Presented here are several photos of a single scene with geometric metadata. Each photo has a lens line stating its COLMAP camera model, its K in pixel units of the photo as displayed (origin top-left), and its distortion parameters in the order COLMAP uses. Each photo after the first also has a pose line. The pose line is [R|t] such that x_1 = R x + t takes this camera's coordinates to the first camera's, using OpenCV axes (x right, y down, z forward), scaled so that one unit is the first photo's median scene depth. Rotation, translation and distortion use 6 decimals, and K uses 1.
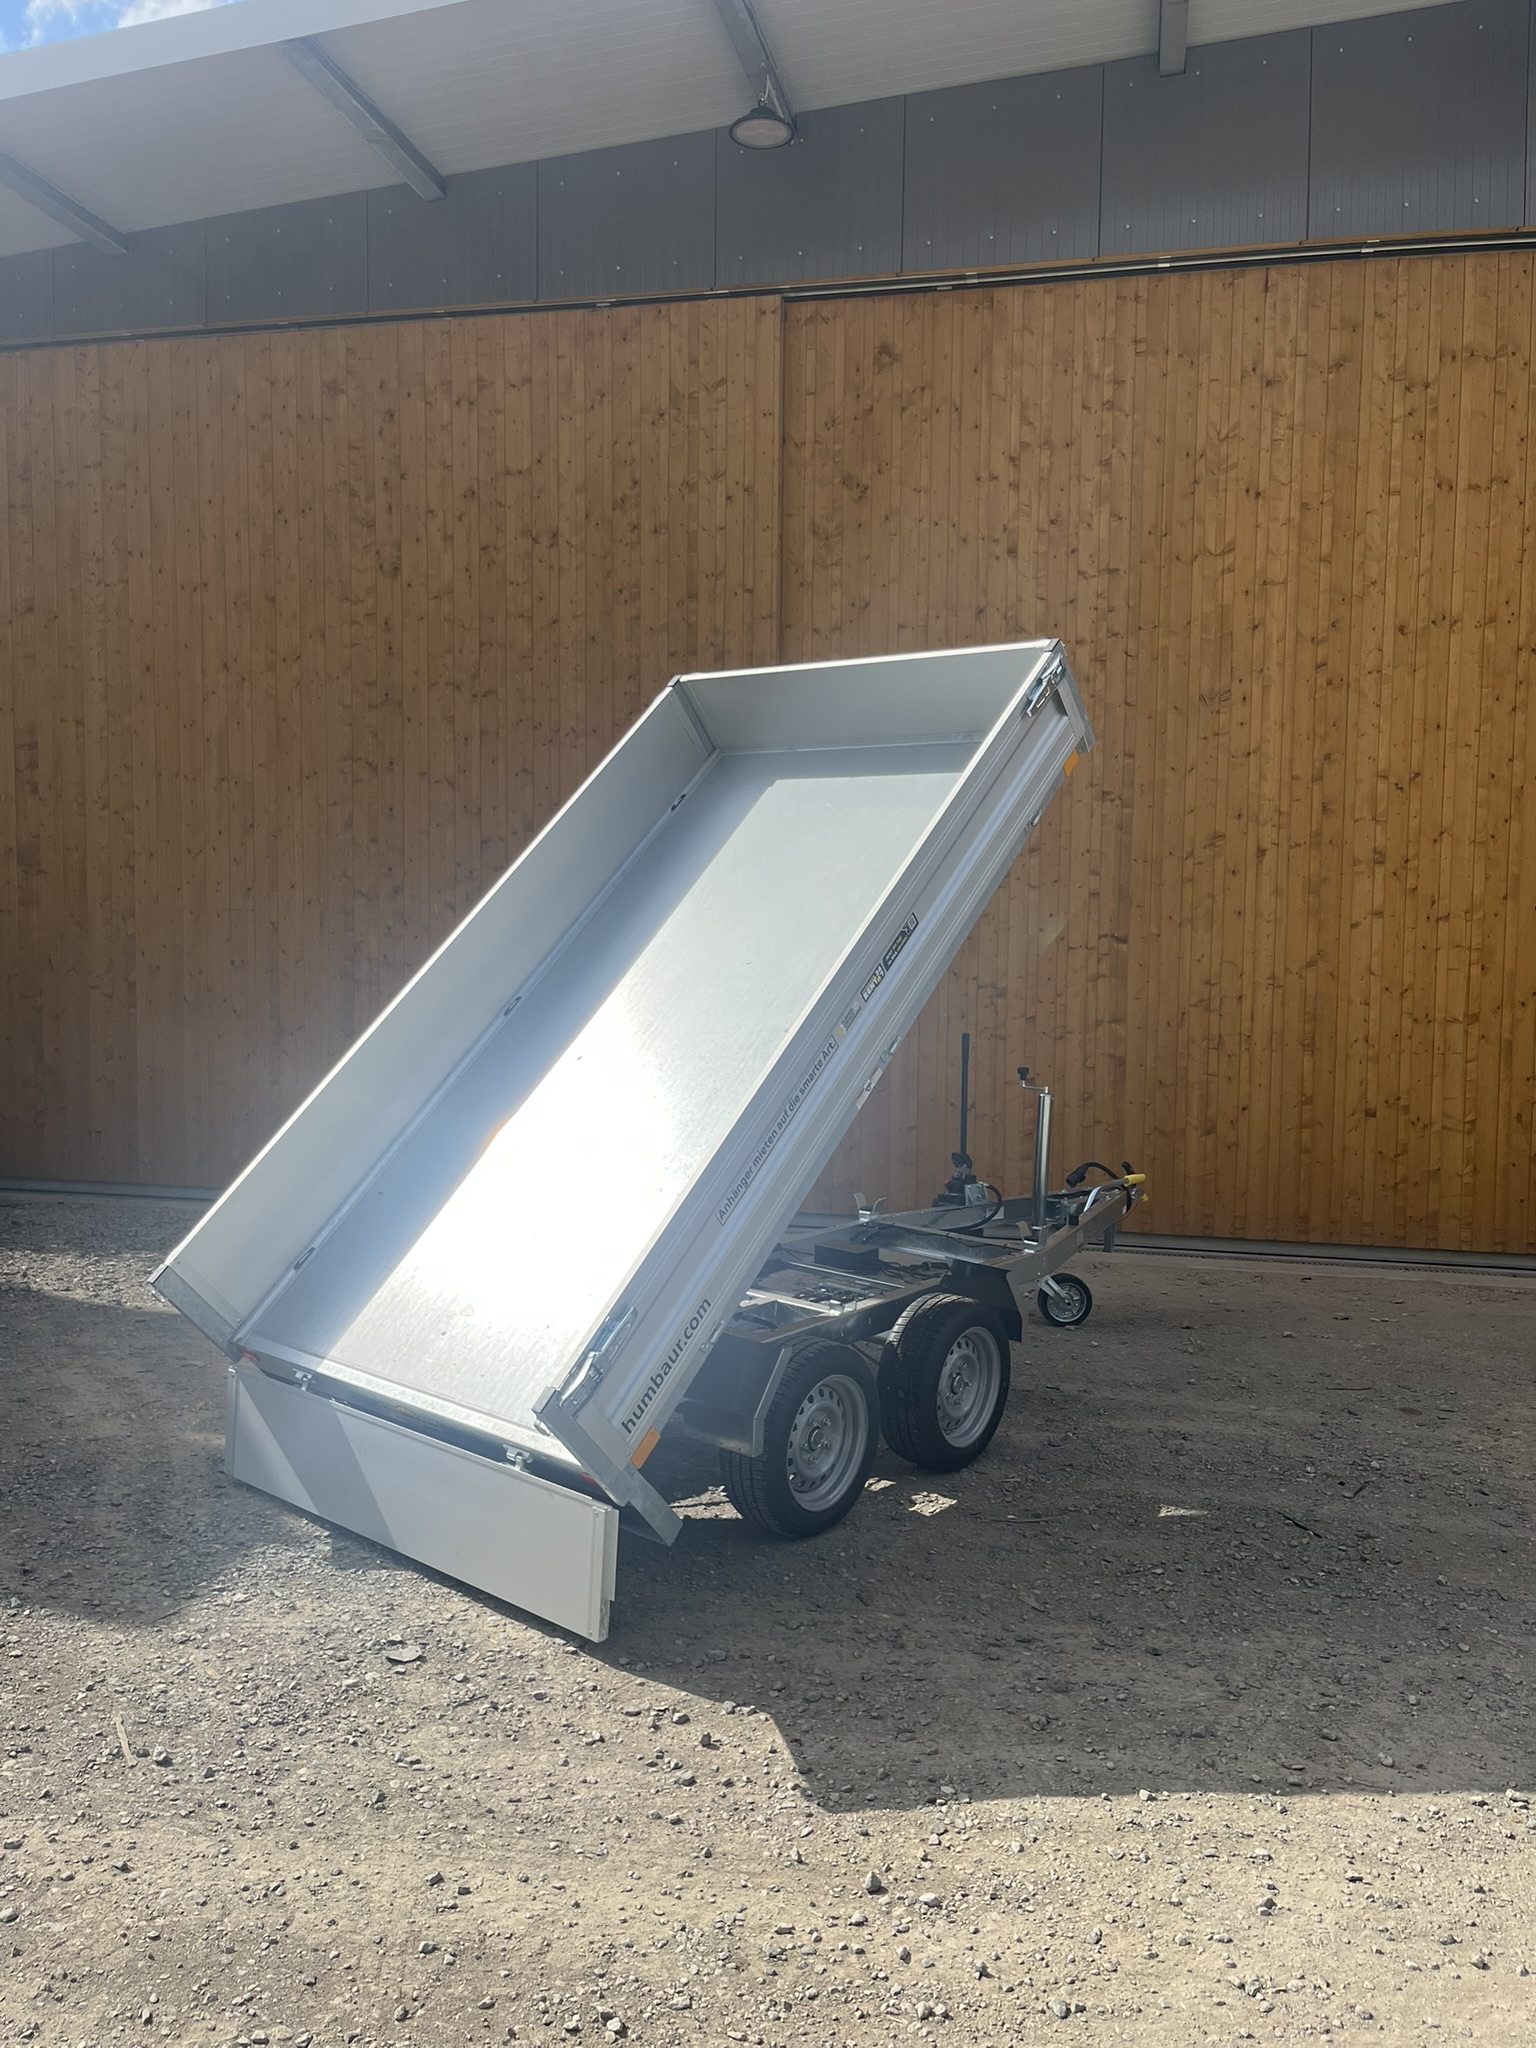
lens RADIAL K [[1553.2, 0, 774.2], [0, 1553.2, 1036.0], [0, 0, 1]] dist [0.016545, 0.002407]
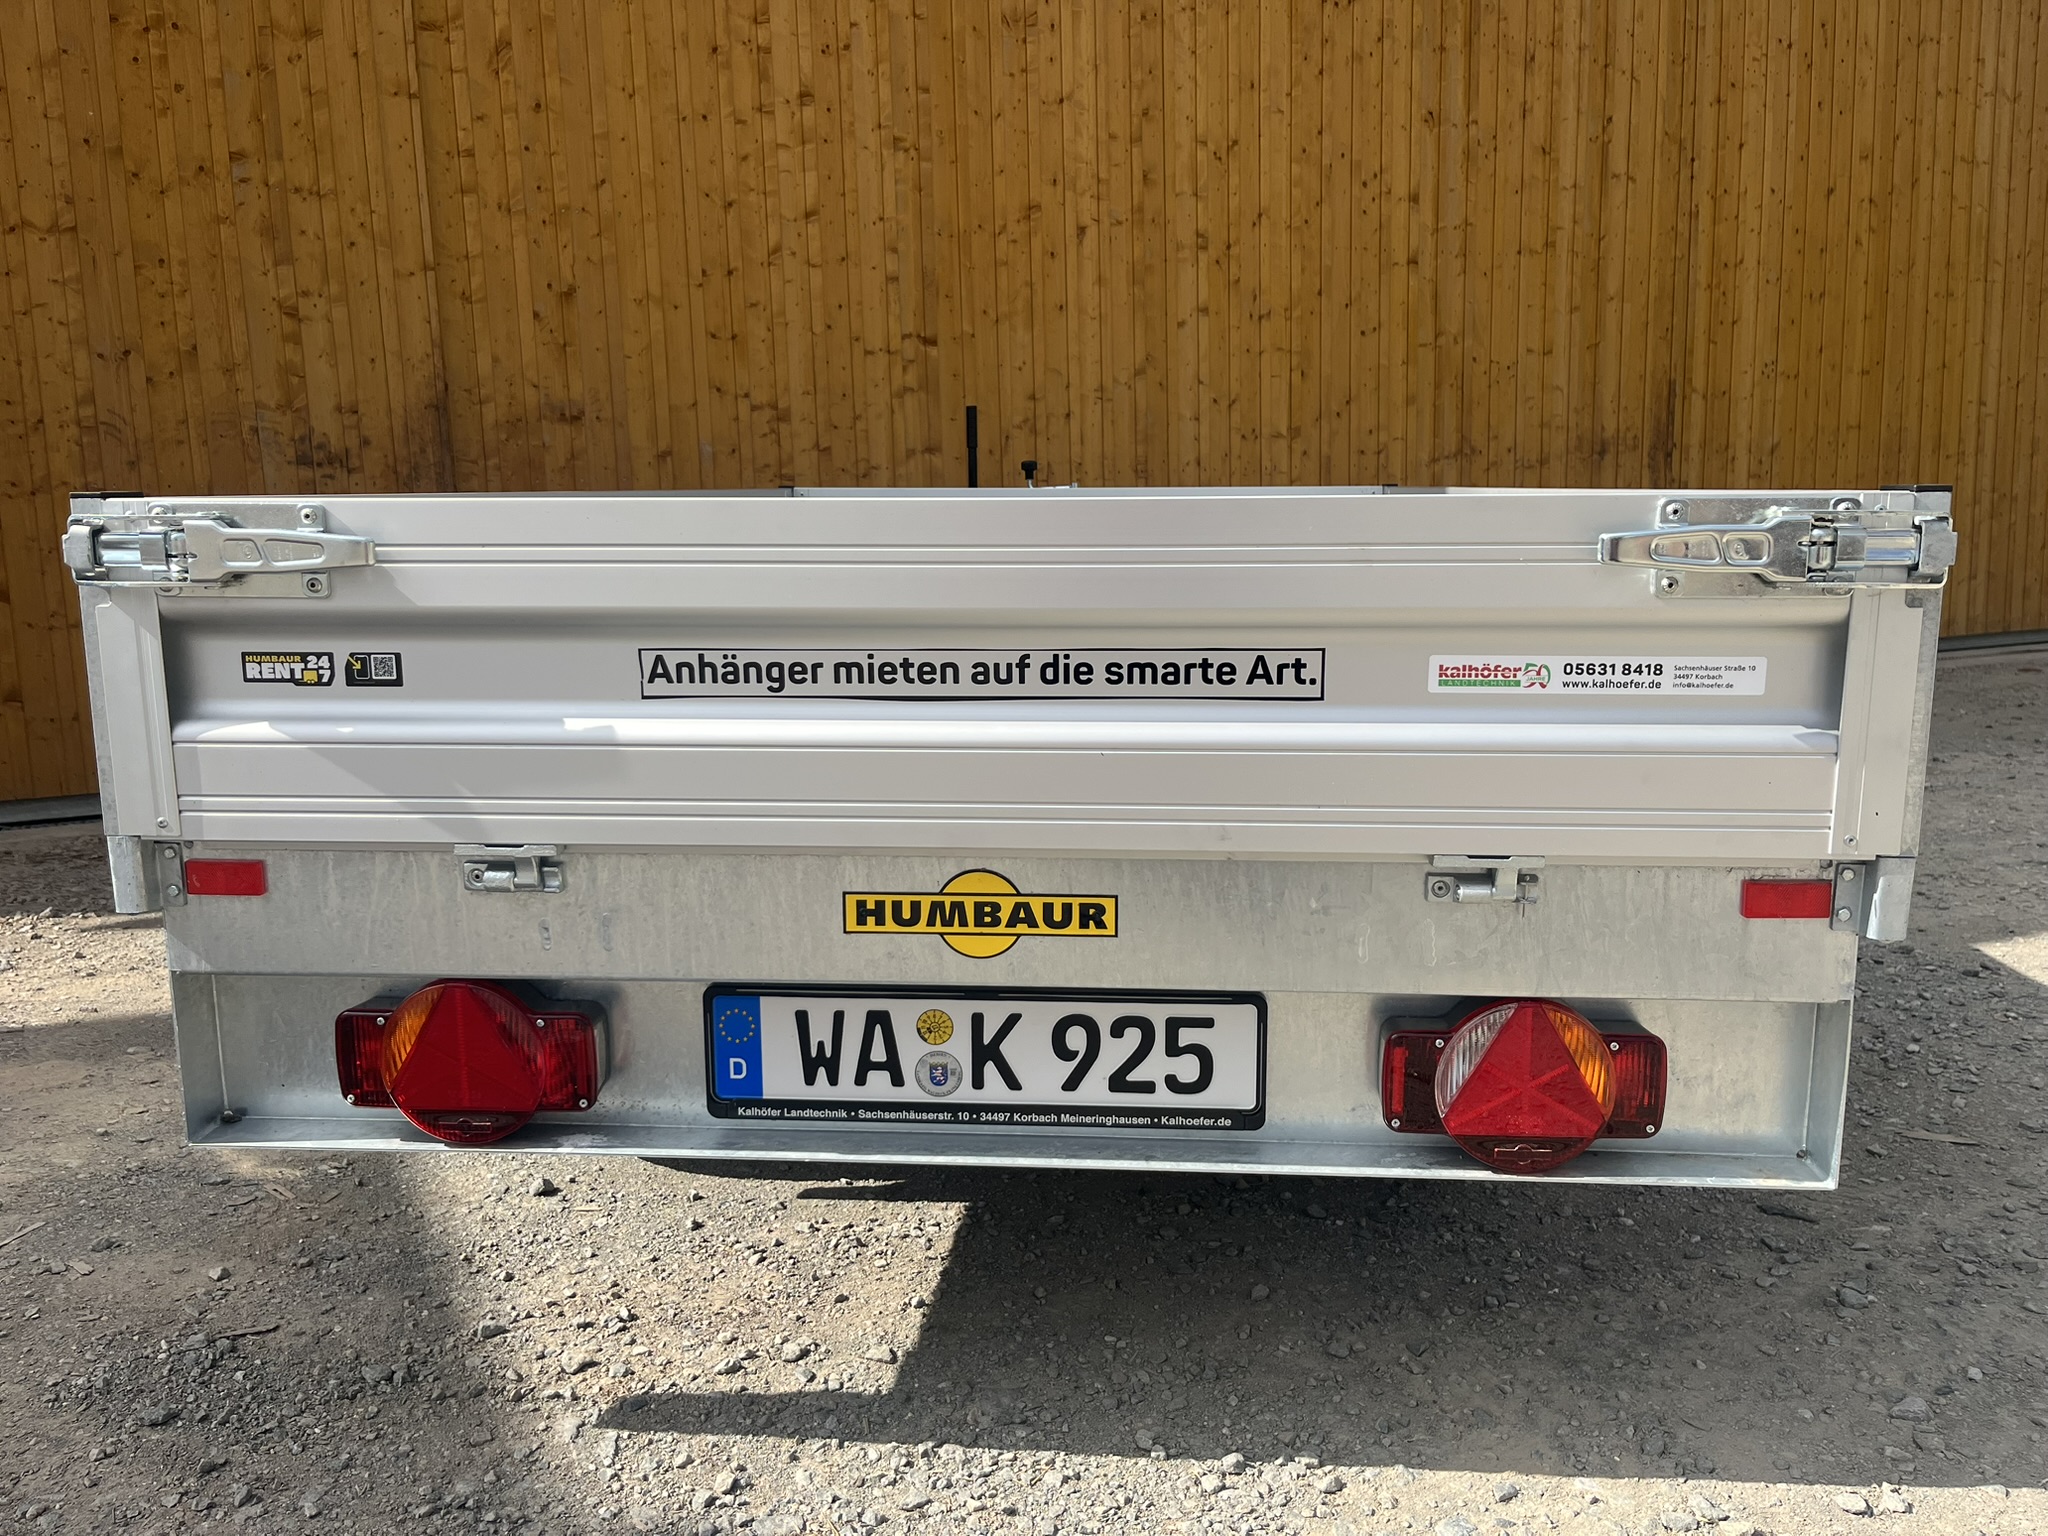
lens RADIAL K [[1539.3, 0, 1026.1], [0, 1539.3, 758.4], [0, 0, 1]] dist [0.054609, -0.078171]
pose [[0.818105, -0.126869, 0.560900, -0.196899], [0.075358, 0.990602, 0.114148, 0.060110], [-0.570110, -0.051116, 0.819977, 0.342545]]
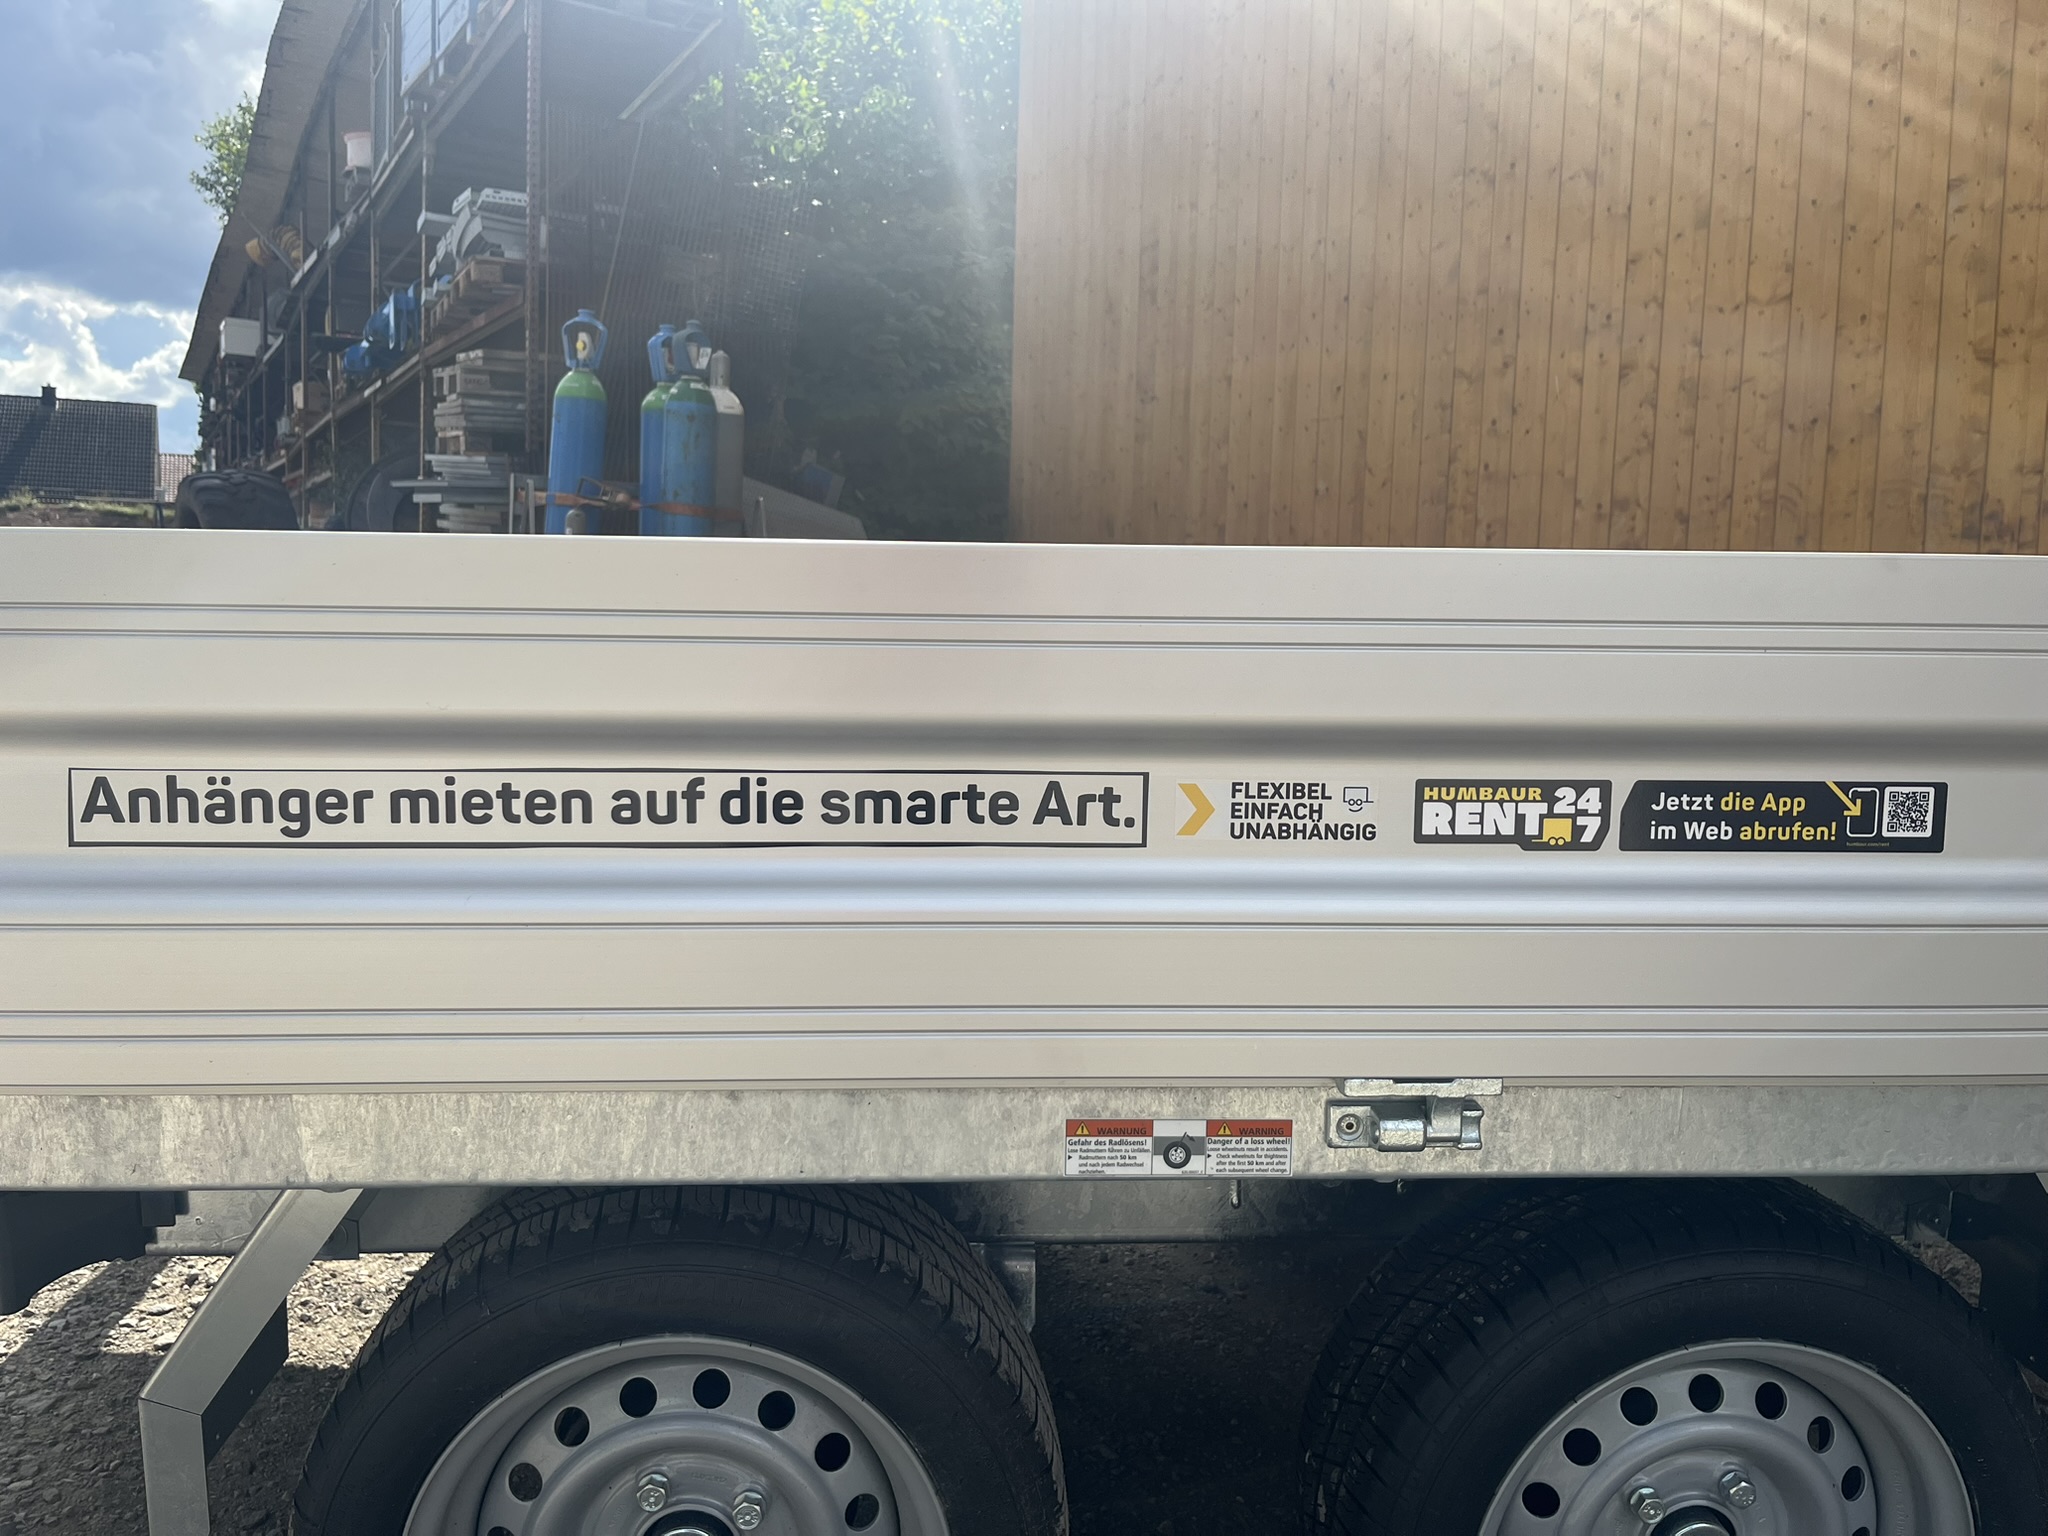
lens RADIAL K [[1539.3, 0, 1026.1], [0, 1539.3, 758.4], [0, 0, 1]] dist [0.054609, -0.078171]
pose [[0.682931, 0.079652, -0.726127, 0.119715], [-0.061404, 0.996779, 0.051590, 0.057895], [0.727897, 0.009354, 0.685622, 0.451689]]
